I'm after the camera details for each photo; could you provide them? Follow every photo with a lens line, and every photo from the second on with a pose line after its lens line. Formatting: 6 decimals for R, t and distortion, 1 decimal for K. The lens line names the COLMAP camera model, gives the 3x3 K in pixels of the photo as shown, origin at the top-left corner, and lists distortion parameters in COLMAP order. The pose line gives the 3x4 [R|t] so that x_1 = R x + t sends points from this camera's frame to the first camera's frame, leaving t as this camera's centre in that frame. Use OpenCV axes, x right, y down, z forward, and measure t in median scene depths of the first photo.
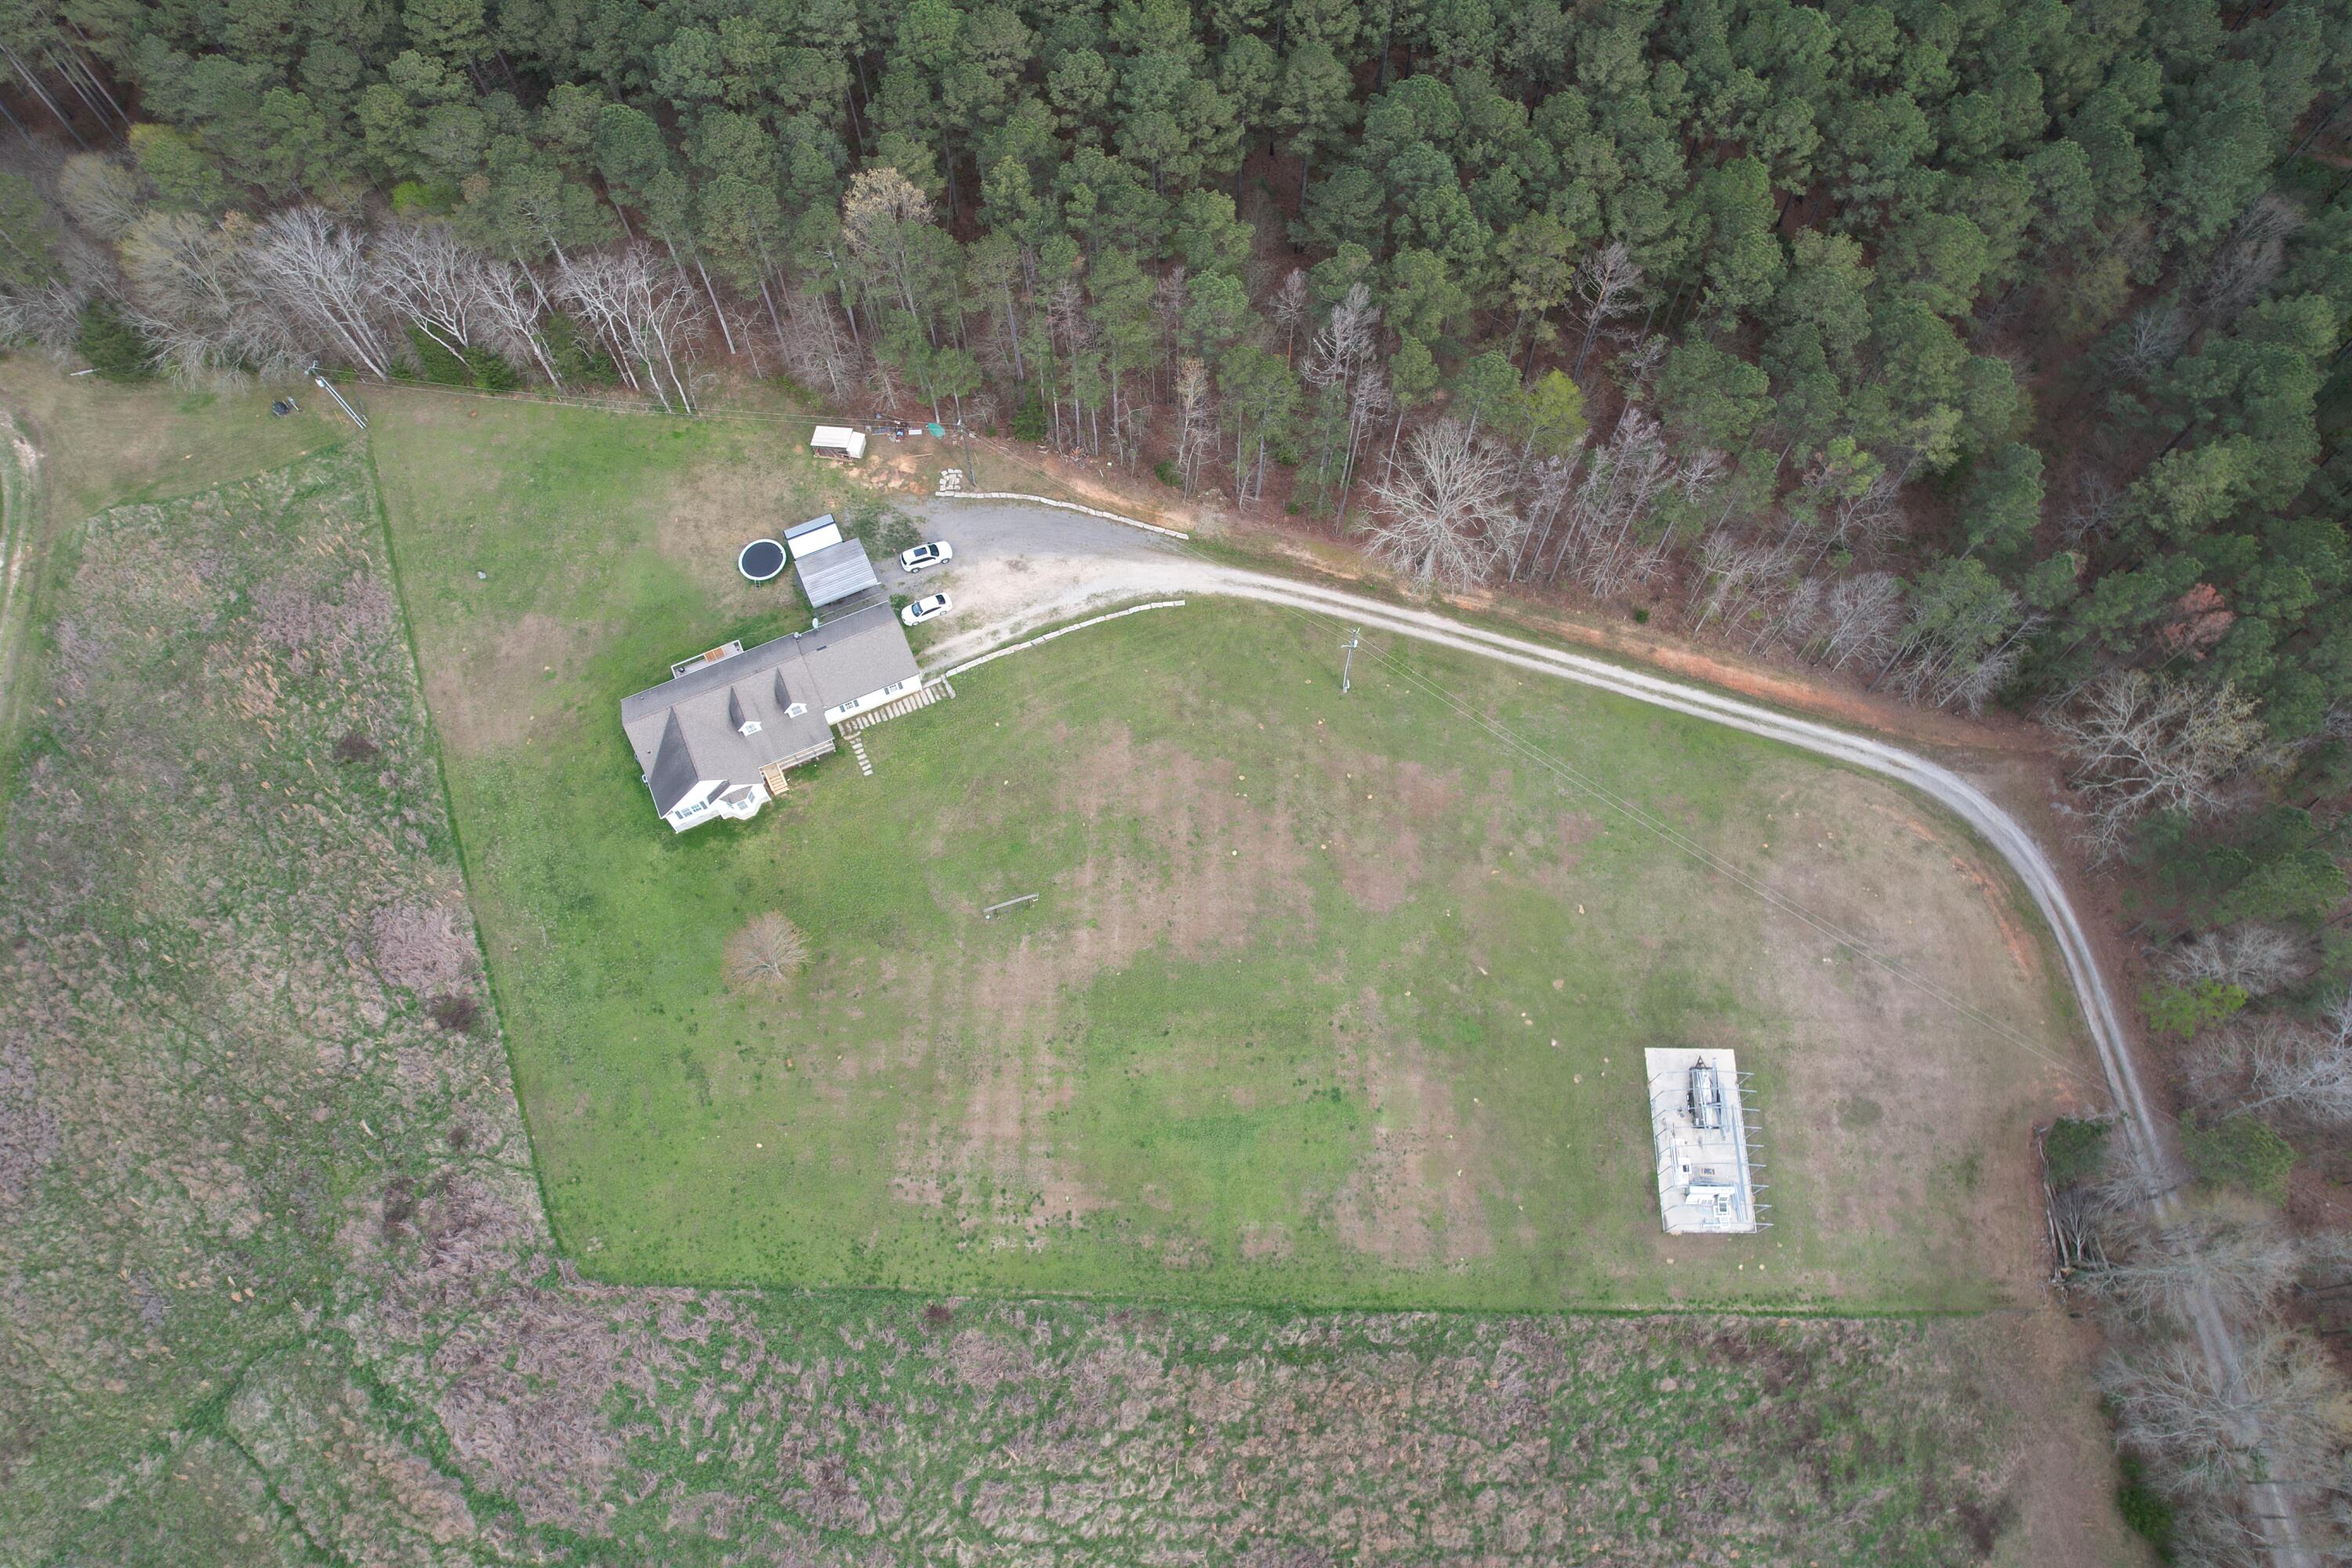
lens RADIAL K [[1505.5, 0, 1173.5], [0, 1505.5, 786.4], [0, 0, 1]] dist [-0.072462, 0.059682]
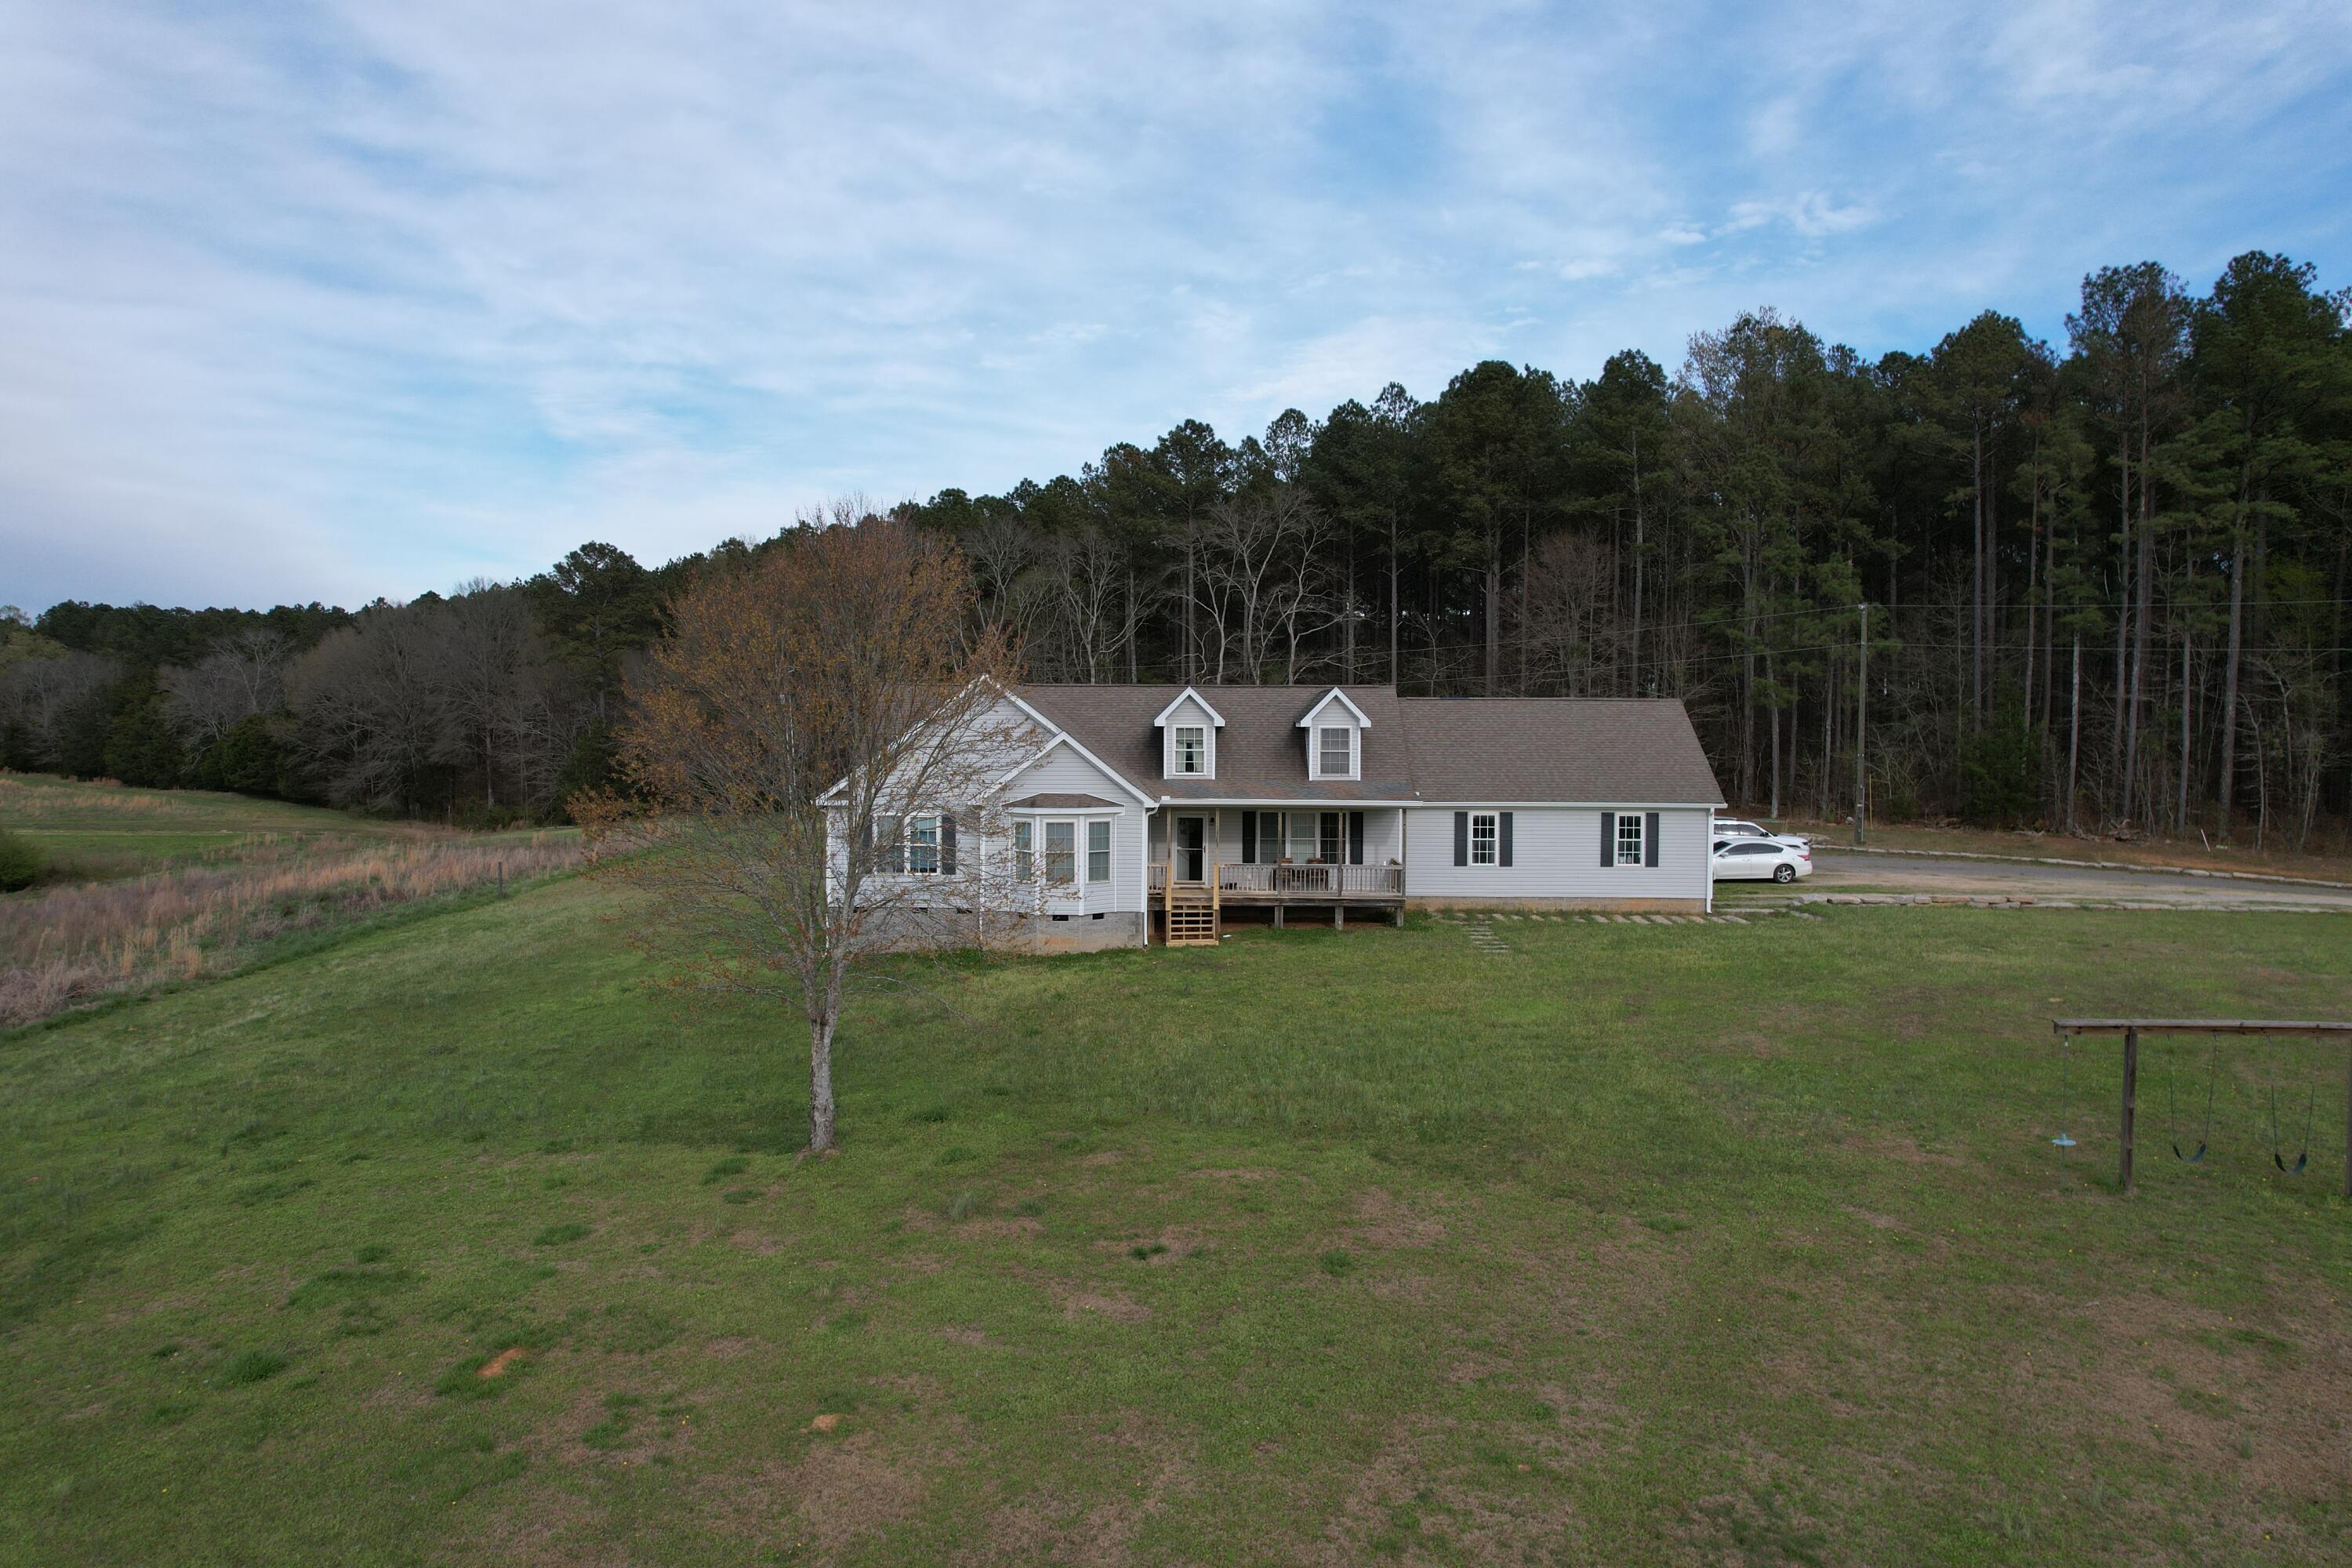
lens RADIAL K [[1505.5, 0, 1178.2], [0, 1505.5, 788.8], [0, 0, 1]] dist [-0.072462, 0.059682]
pose [[0.901089, 0.030862, -0.432534, -0.132286], [-0.399032, 0.449455, -0.799227, 0.219376], [0.169739, 0.892770, 0.417314, 0.820394]]
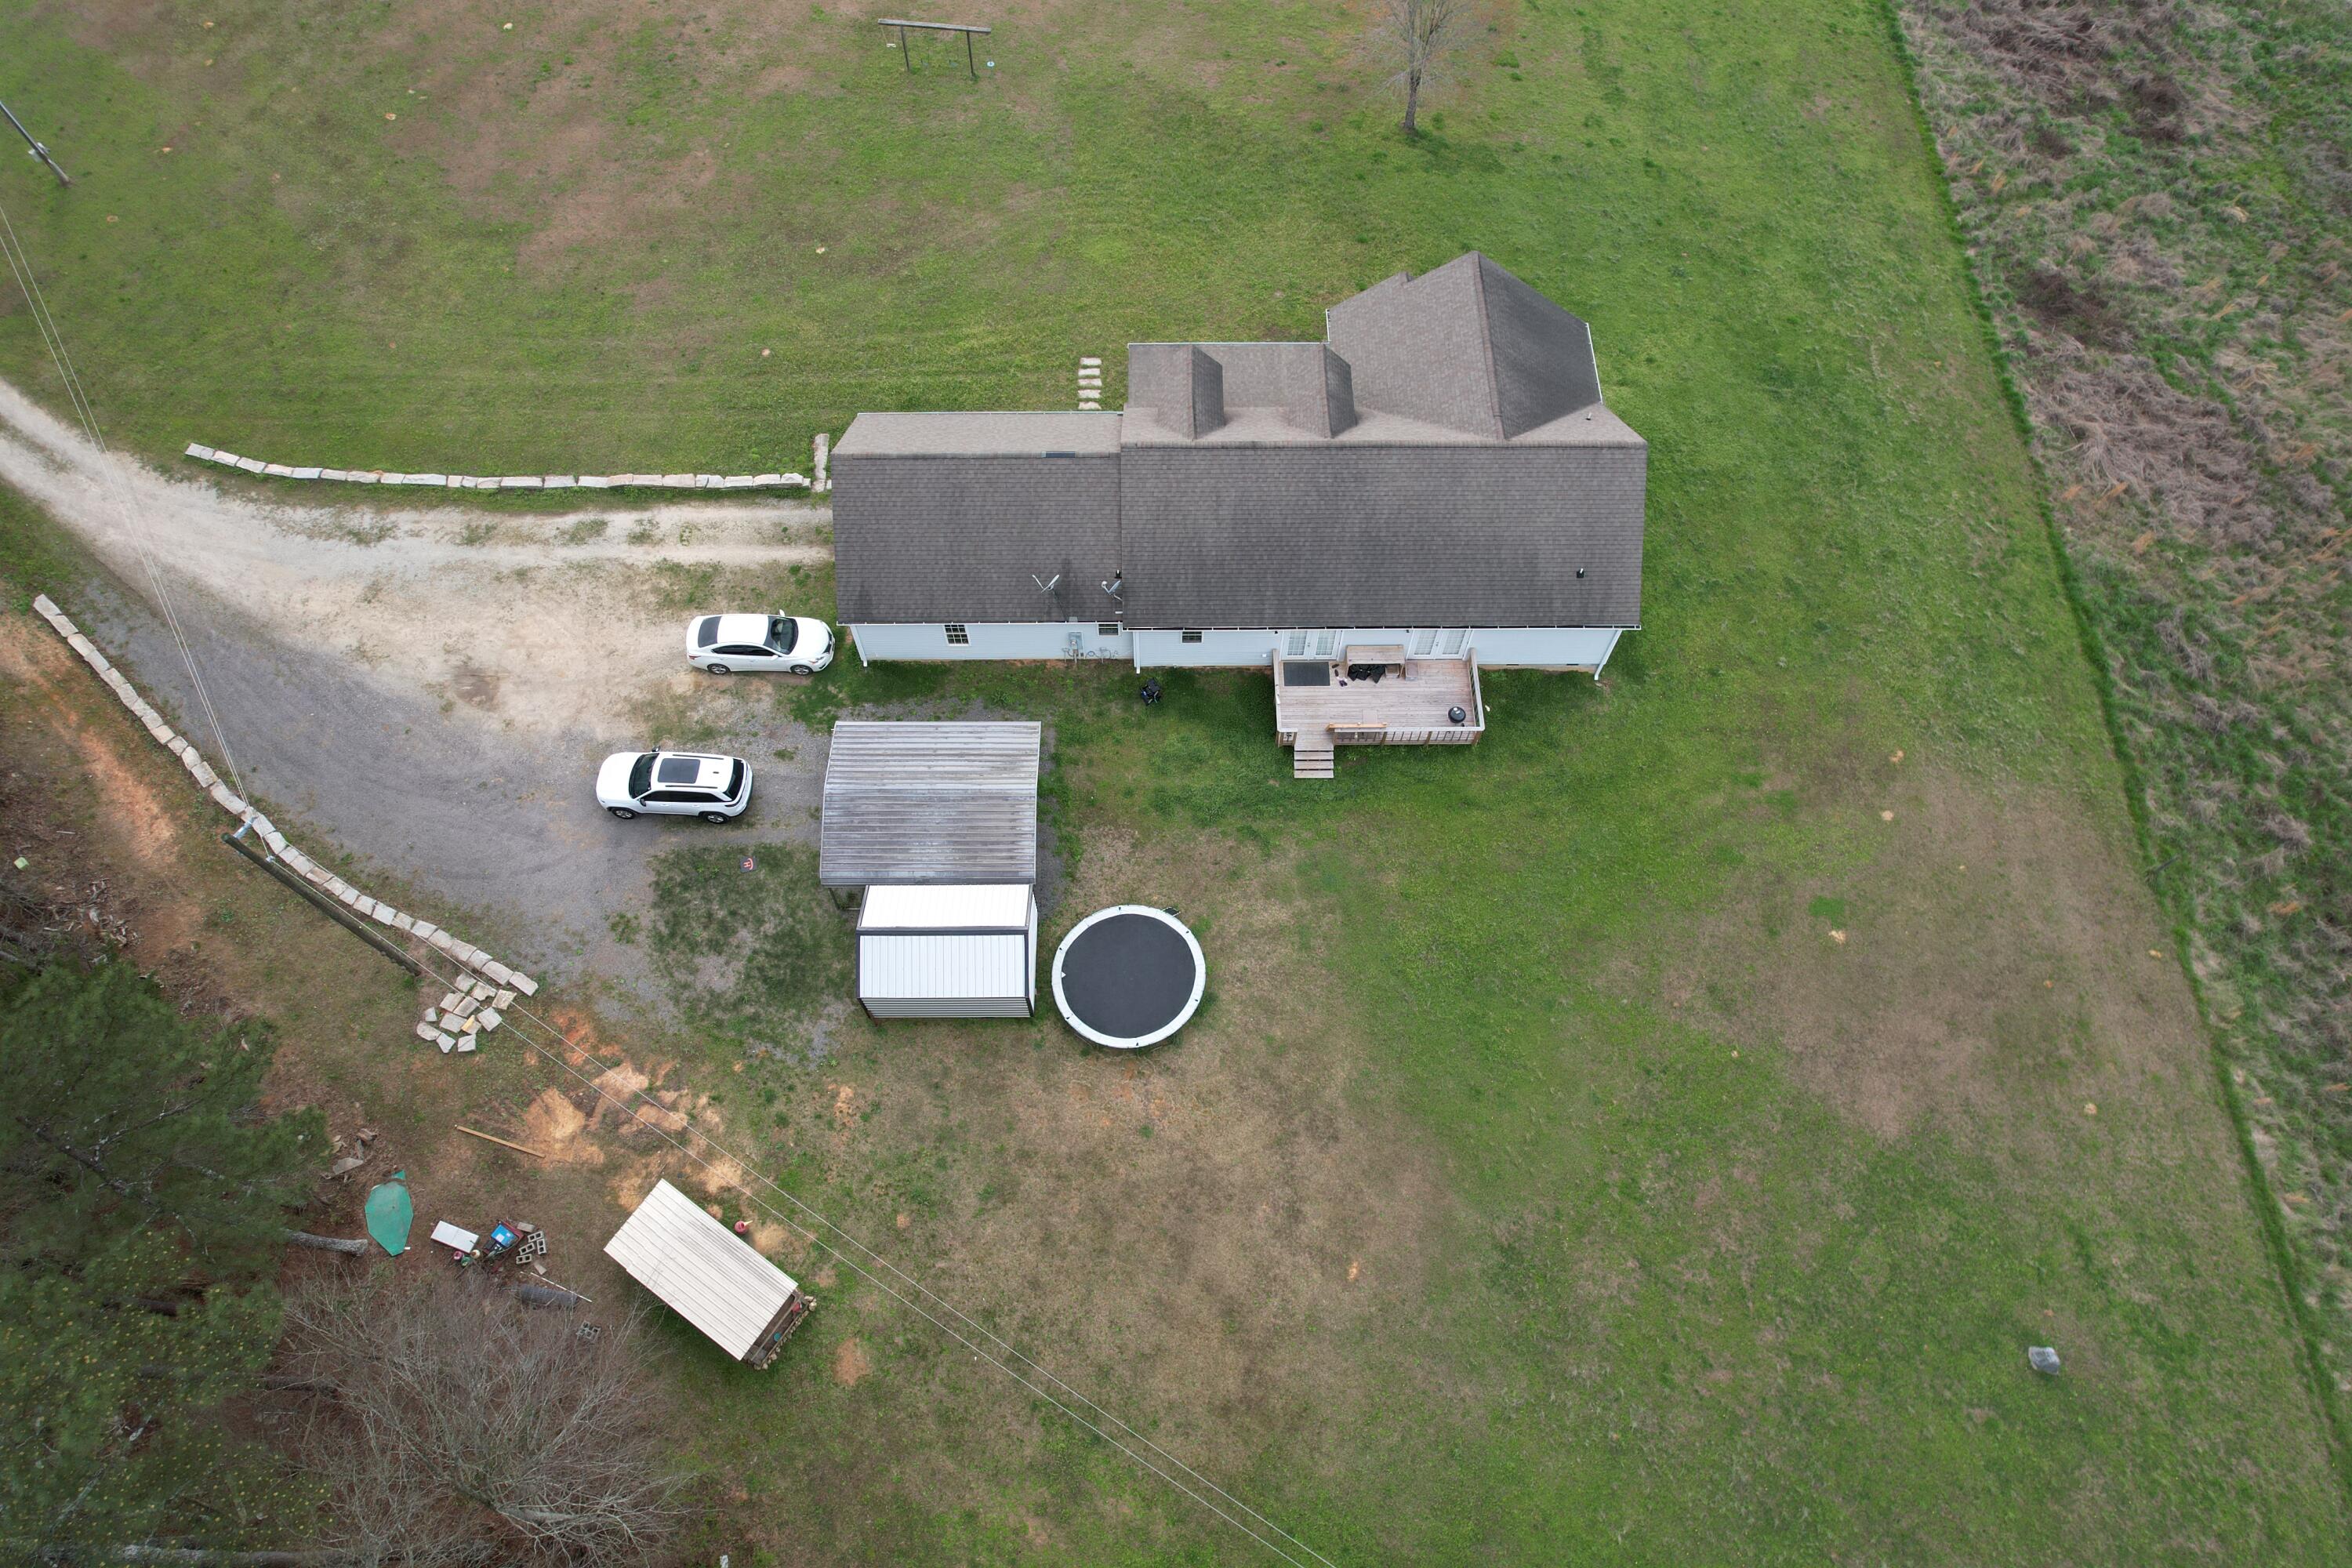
lens RADIAL K [[1505.5, 0, 1180.1], [0, 1505.5, 786.2], [0, 0, 1]] dist [-0.072462, 0.059682]
pose [[-0.913008, -0.364407, 0.183368, -0.337087], [0.370631, -0.553183, 0.746070, -0.369336], [-0.170438, 0.749130, 0.640121, 0.791444]]
